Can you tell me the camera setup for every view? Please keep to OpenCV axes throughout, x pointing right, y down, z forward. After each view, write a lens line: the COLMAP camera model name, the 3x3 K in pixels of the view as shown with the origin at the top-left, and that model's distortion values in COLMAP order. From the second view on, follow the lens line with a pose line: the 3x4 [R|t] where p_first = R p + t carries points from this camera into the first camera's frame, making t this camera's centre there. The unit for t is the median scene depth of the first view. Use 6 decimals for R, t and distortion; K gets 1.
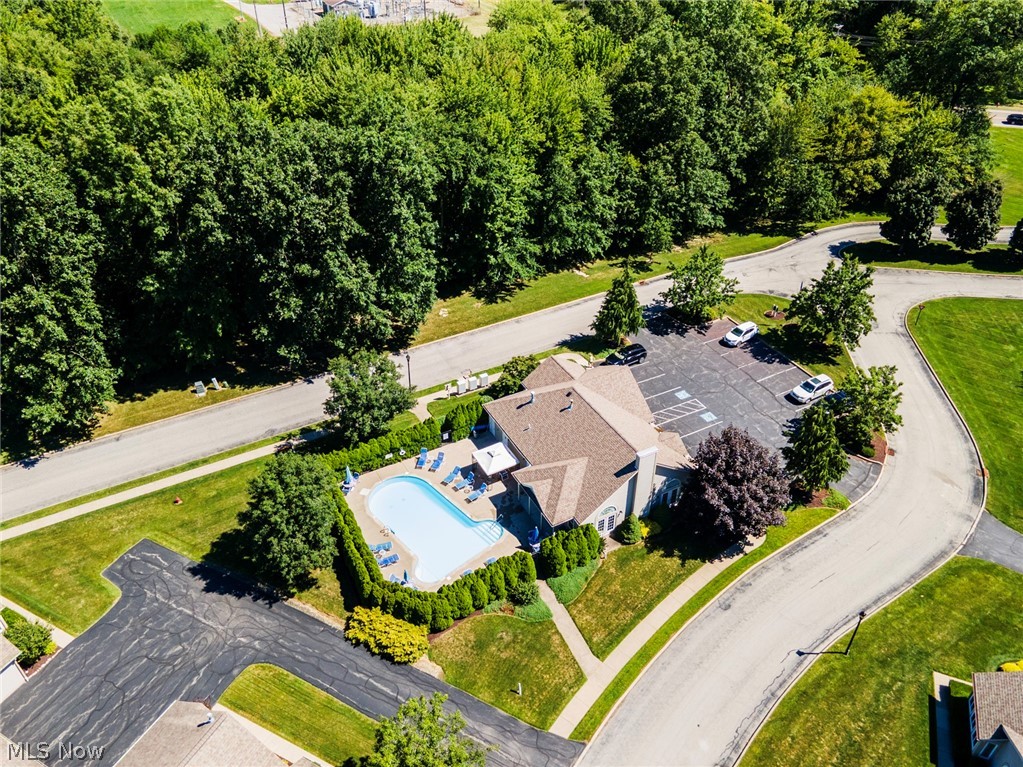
lens RADIAL K [[758.7, 0, 515.9], [0, 758.7, 380.8], [0, 0, 1]] dist [0.039071, 0.023546]
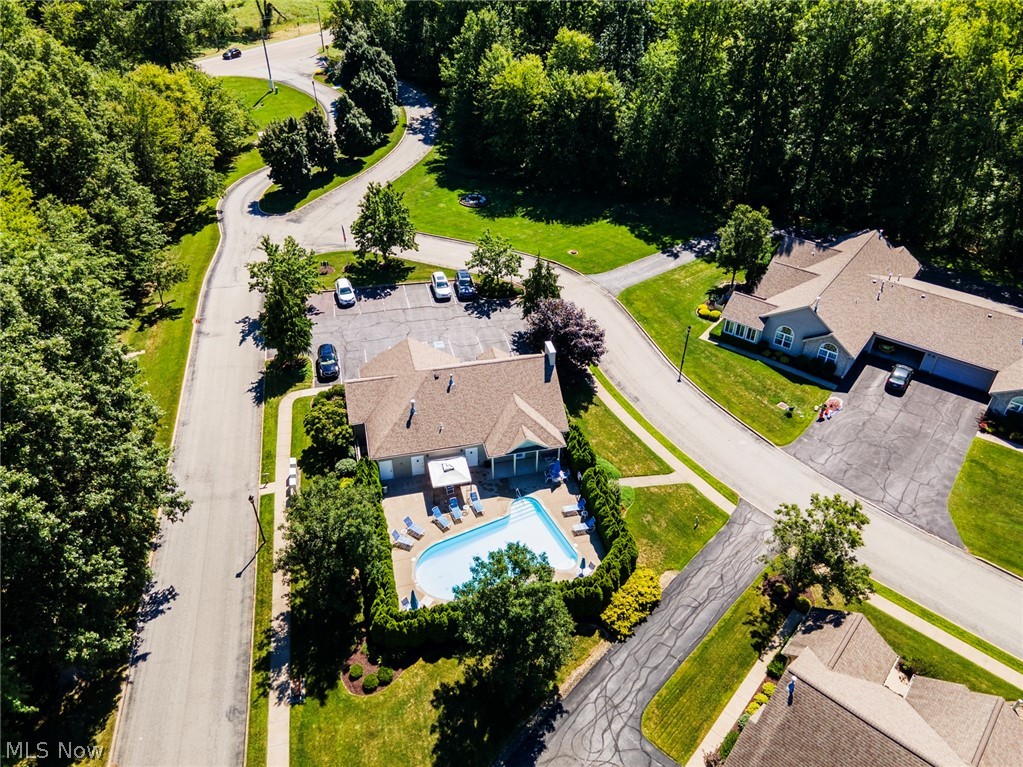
lens RADIAL K [[758.7, 0, 515.9], [0, 758.7, 380.8], [0, 0, 1]] dist [0.039071, 0.023546]
pose [[0.249869, -0.567274, 0.784708, -0.651928], [0.555913, 0.747586, 0.363422, -0.266410], [-0.792796, 0.345421, 0.502154, 0.396563]]
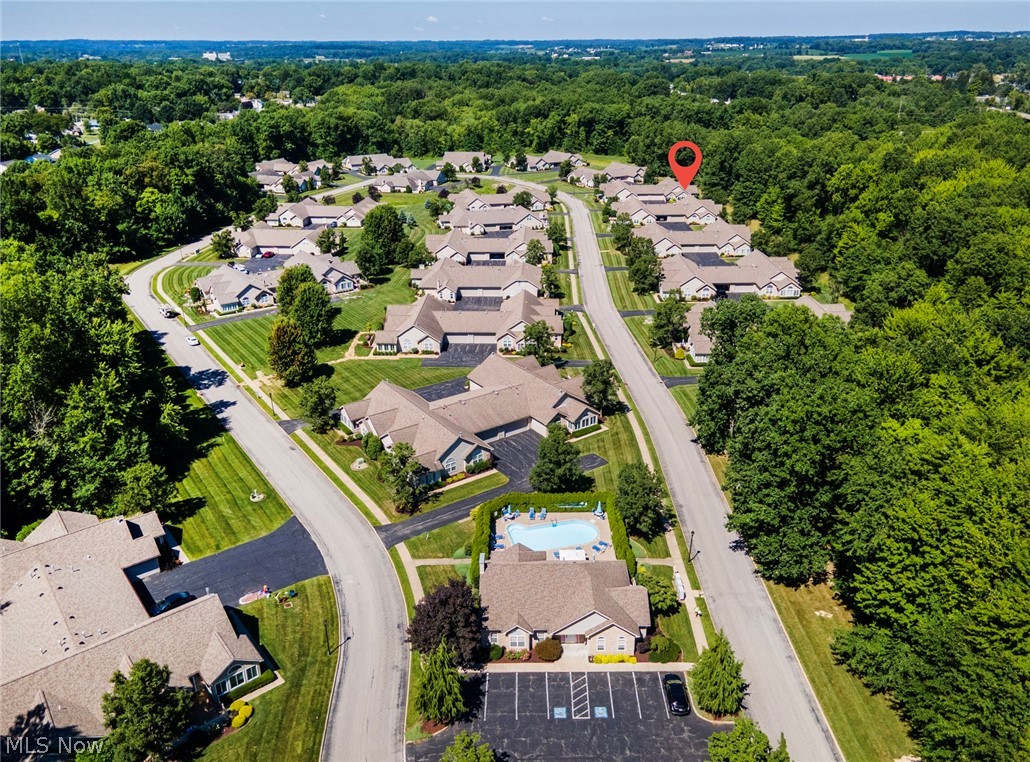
lens RADIAL K [[760.2, 0, 544.3], [0, 760.2, 383.2], [0, 0, 1]] dist [0.027112, 0.043811]
pose [[-0.449474, 0.368589, -0.813705, 0.993423], [-0.522822, 0.630048, 0.574192, -0.860248], [0.724314, 0.683507, -0.090484, 0.824292]]
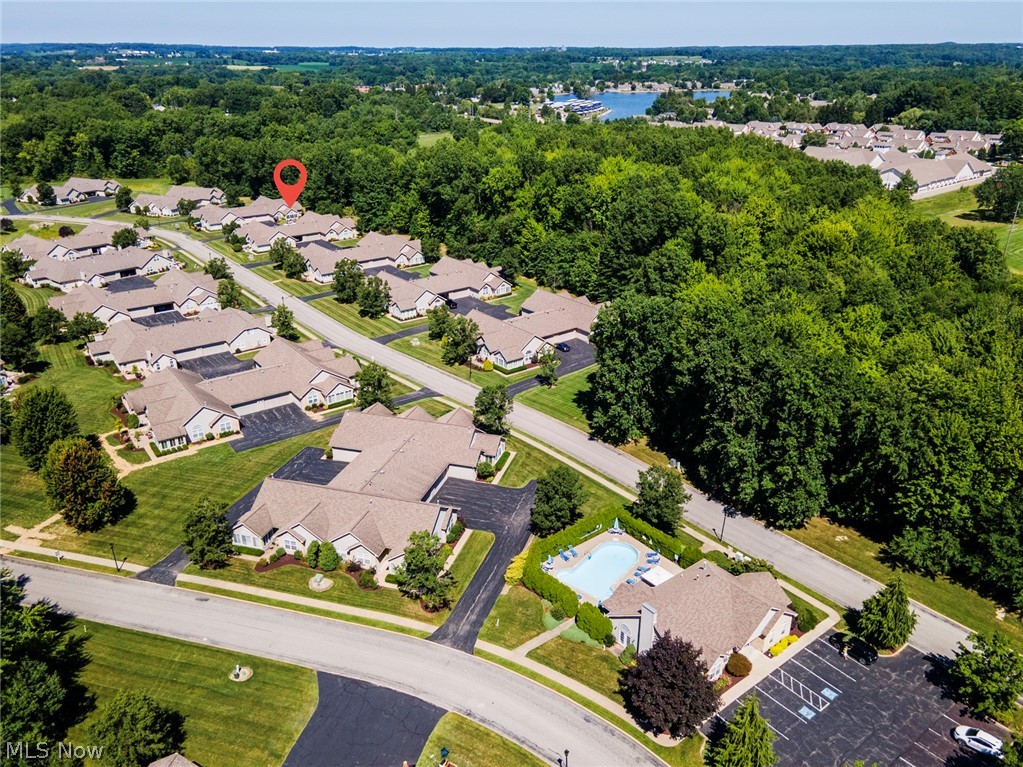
lens RADIAL K [[758.7, 0, 515.9], [0, 758.7, 380.8], [0, 0, 1]] dist [0.039071, 0.023546]
pose [[0.180443, 0.393061, -0.901634, 1.008516], [-0.579043, 0.783447, 0.225655, -0.332423], [0.795078, 0.481367, 0.368967, 0.085561]]
